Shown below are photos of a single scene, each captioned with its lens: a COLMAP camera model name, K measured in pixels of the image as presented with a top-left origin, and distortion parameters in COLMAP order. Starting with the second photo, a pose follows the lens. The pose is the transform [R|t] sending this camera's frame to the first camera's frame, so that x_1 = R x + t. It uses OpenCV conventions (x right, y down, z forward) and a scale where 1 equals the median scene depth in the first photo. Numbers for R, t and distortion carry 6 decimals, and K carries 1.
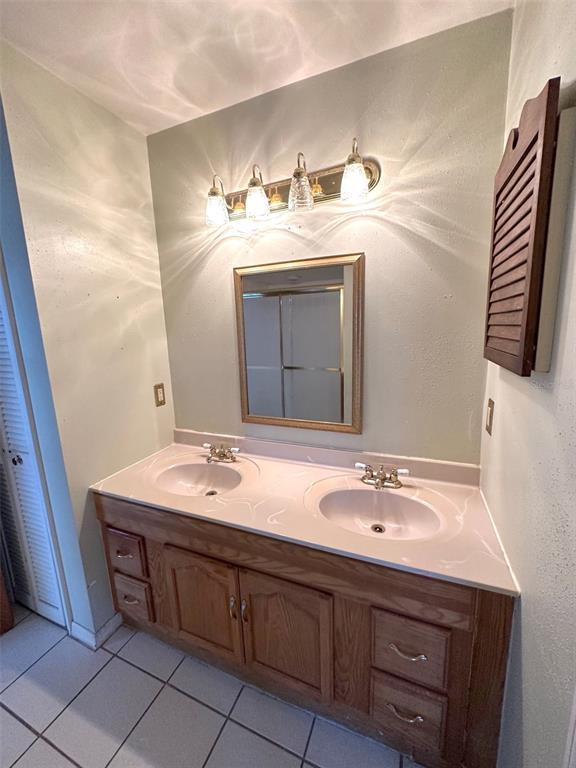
lens RADIAL K [[307.5, 0, 288.0], [0, 307.5, 384.0], [0, 0, 1]] dist [0.000425, -0.000245]
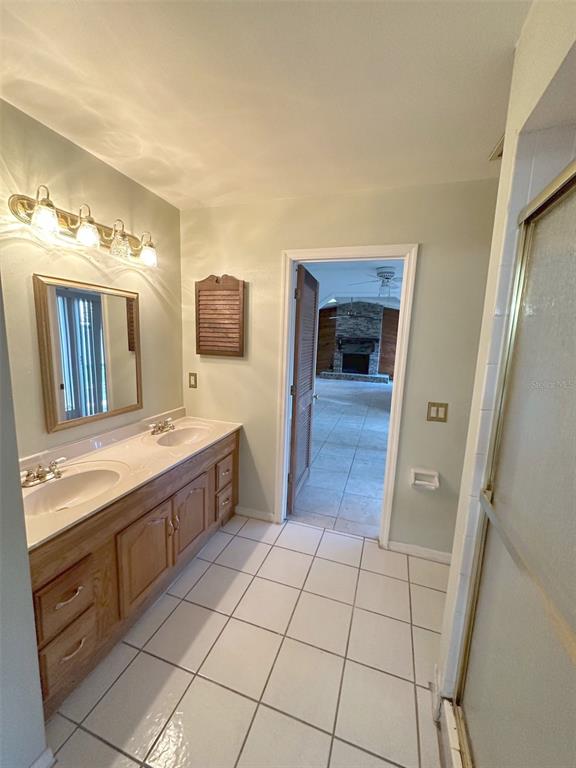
lens RADIAL K [[307.5, 0, 288.0], [0, 307.5, 384.0], [0, 0, 1]] dist [0.000425, -0.000245]
pose [[-0.072346, -0.124354, 0.989597, -1.440486], [0.140830, 0.980983, 0.133567, -0.064520], [-0.987387, 0.149028, -0.053457, 0.374081]]
